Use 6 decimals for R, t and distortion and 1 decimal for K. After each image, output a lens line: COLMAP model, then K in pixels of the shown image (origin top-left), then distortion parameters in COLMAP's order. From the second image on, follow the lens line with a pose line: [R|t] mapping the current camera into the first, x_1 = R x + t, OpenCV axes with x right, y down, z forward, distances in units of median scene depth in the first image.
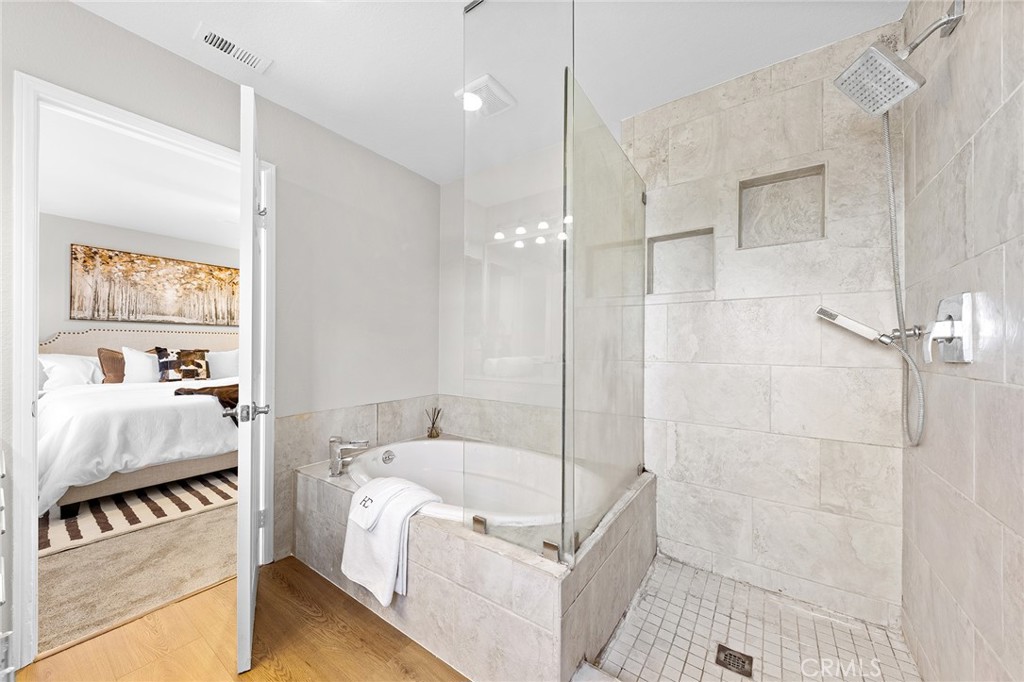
lens RADIAL K [[370.7, 0, 511.7], [0, 370.7, 346.3], [0, 0, 1]] dist [-0.001586, -0.000392]
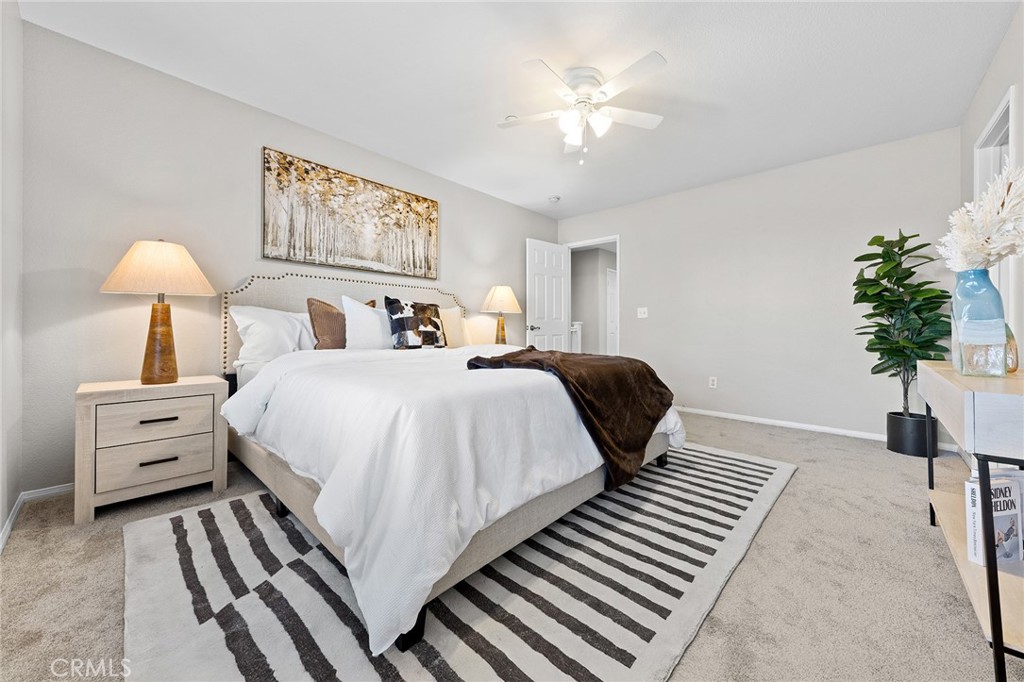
lens RADIAL K [[377.6, 0, 511.7], [0, 377.6, 328.8], [0, 0, 1]] dist [0.016166, -0.000028]
pose [[0.991533, -0.003703, -0.129803, -0.618971], [0.003852, 0.999992, 0.000897, 0.056325], [0.129799, -0.001389, 0.991539, 0.345310]]
